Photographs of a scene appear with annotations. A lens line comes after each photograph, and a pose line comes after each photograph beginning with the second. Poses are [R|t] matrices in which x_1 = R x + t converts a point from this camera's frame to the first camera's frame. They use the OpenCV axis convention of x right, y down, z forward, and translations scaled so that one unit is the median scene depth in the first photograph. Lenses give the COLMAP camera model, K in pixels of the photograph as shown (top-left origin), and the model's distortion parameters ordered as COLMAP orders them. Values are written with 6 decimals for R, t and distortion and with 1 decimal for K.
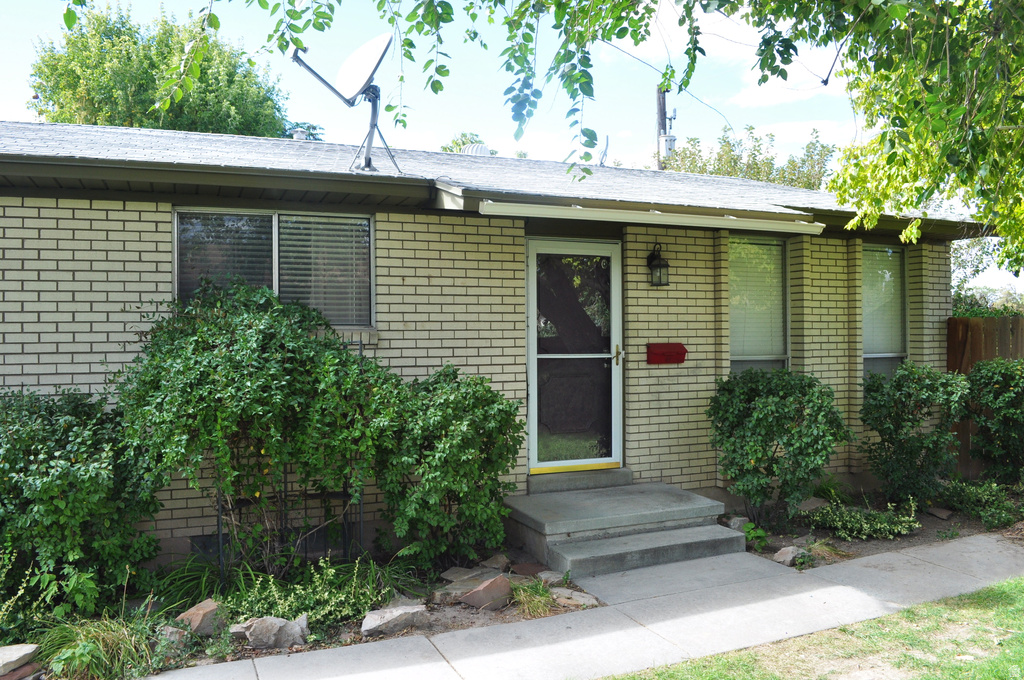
lens RADIAL K [[809.1, 0, 505.7], [0, 809.1, 344.3], [0, 0, 1]] dist [-0.079805, 0.003918]
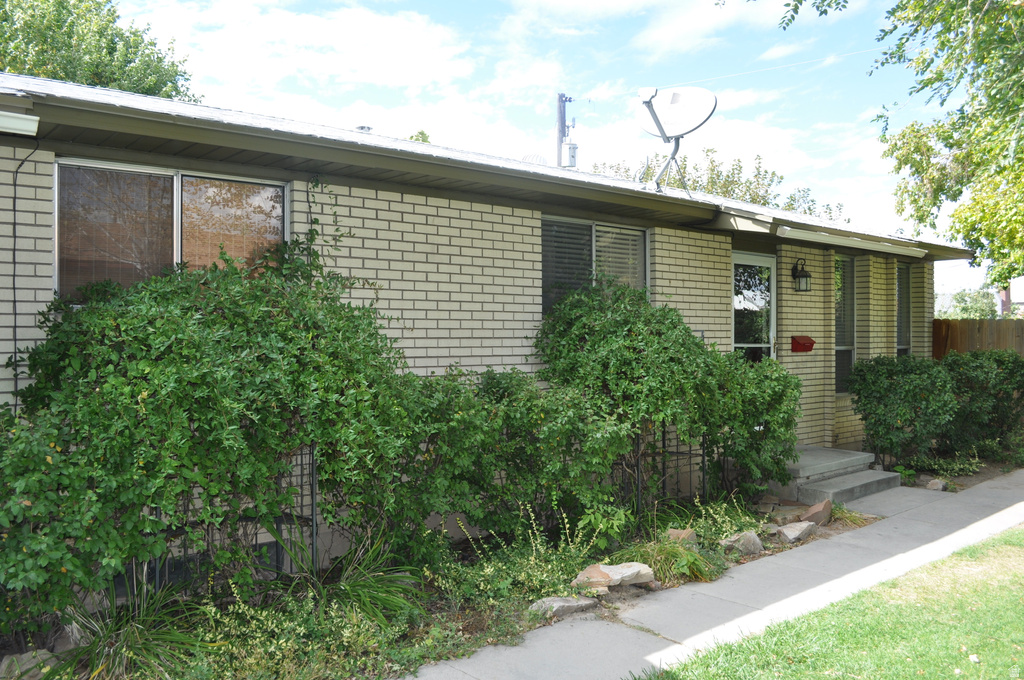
lens RADIAL K [[878.3, 0, 515.9], [0, 878.3, 339.6], [0, 0, 1]] dist [-0.045851, -0.000027]
pose [[0.941348, 0.007143, 0.337361, -0.850658], [-0.005134, 0.999963, -0.006848, 0.019796], [-0.337398, 0.004715, 0.941350, -0.196302]]
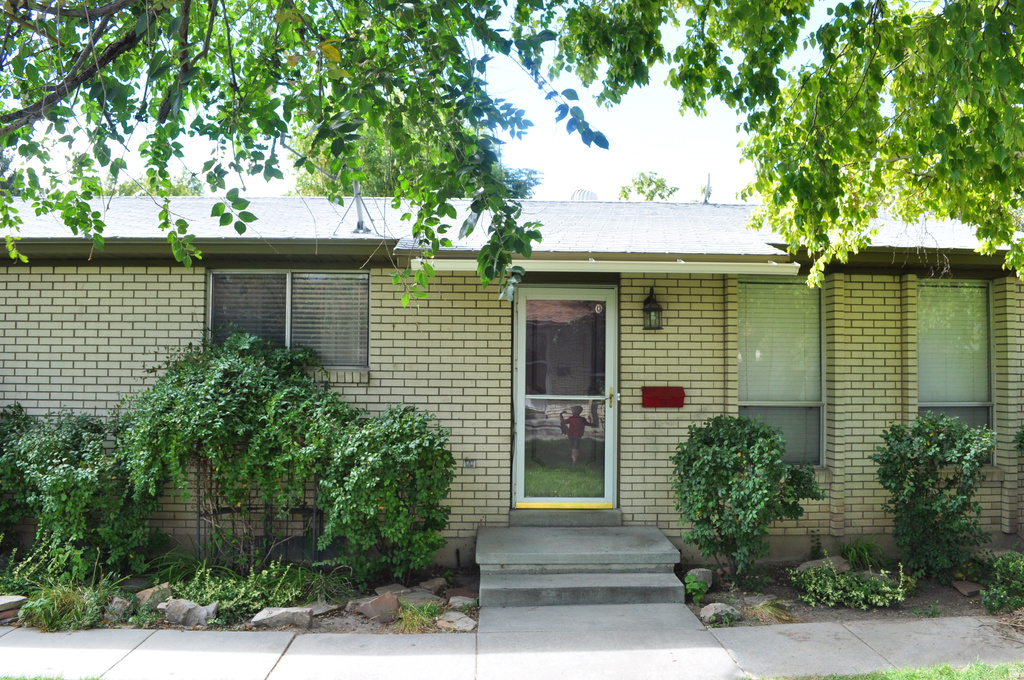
lens RADIAL K [[809.1, 0, 514.1], [0, 809.1, 340.9], [0, 0, 1]] dist [-0.079805, 0.003918]
pose [[0.933100, 0.001878, -0.359613, 0.464662], [-0.017275, 0.999066, -0.039607, -0.018481], [0.359203, 0.043170, 0.932261, 0.003383]]
